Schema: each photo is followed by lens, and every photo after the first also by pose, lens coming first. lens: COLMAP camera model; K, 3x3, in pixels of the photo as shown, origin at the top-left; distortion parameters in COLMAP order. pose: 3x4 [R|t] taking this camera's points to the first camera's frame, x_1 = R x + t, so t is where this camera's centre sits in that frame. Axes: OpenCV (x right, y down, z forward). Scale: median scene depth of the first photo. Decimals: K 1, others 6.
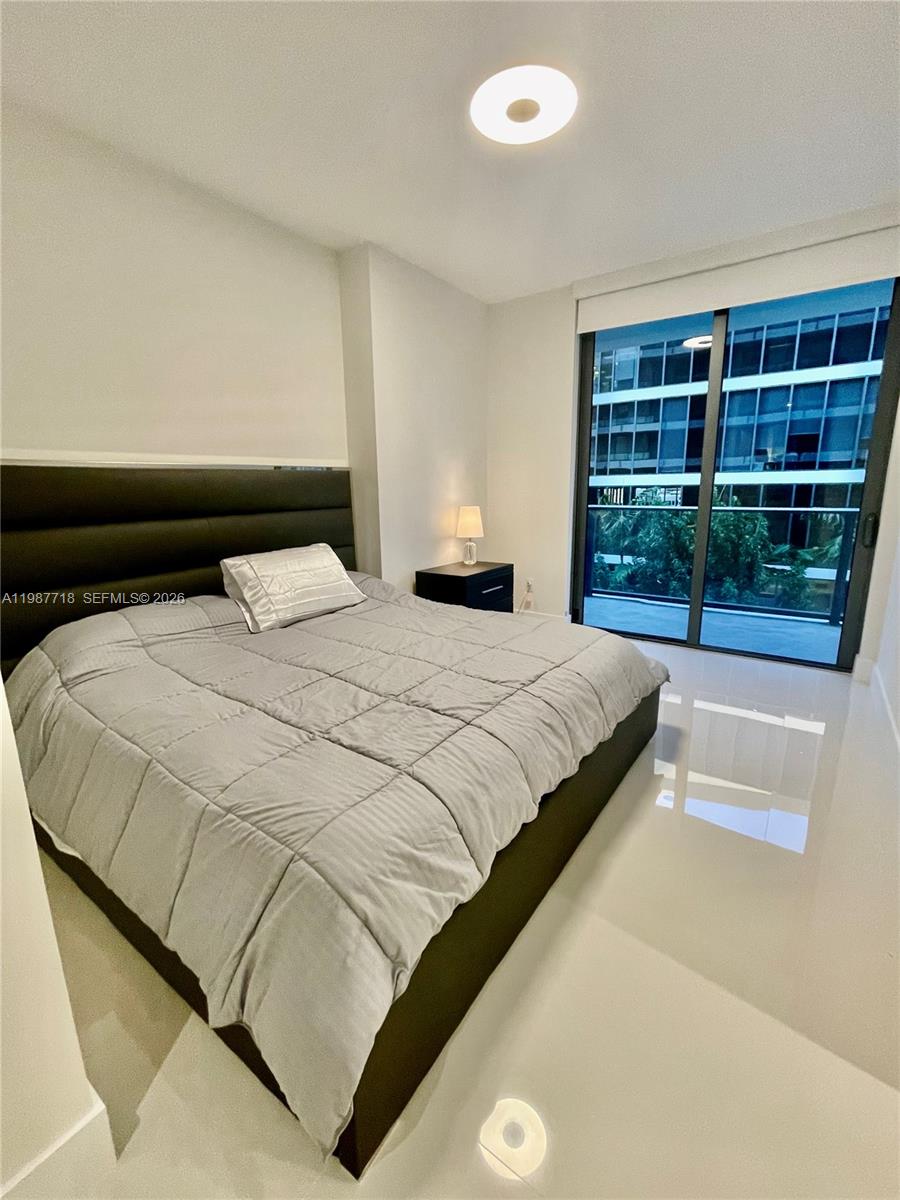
lens RADIAL K [[482.3, 0, 451.6], [0, 482.3, 628.9], [0, 0, 1]] dist [0.000959, 0.000215]
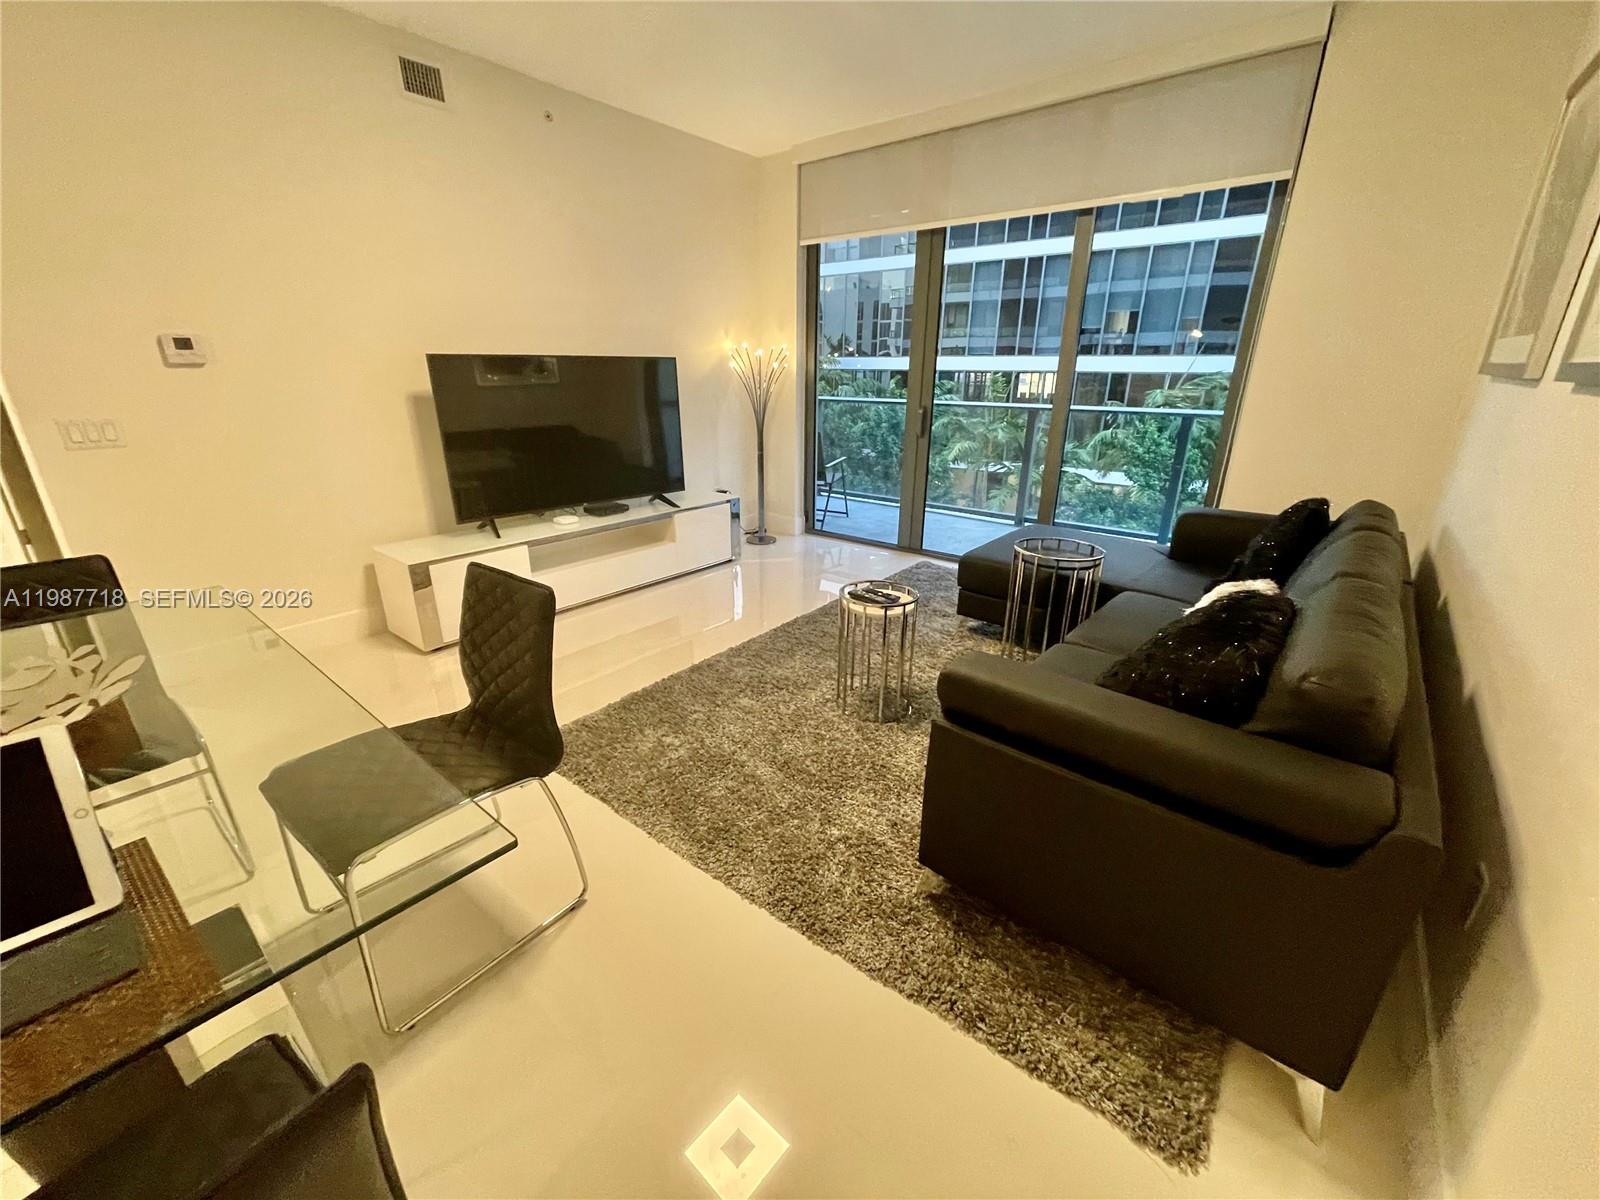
lens RADIAL K [[652.7, 0, 800.0], [0, 652.7, 600.0], [0, 0, 1]] dist [-0.000084, -0.000013]
pose [[0.996944, 0.044842, -0.063974, 0.229457], [-0.041114, 0.997443, 0.058451, 0.040414], [0.066431, -0.055642, 0.996238, -0.149582]]
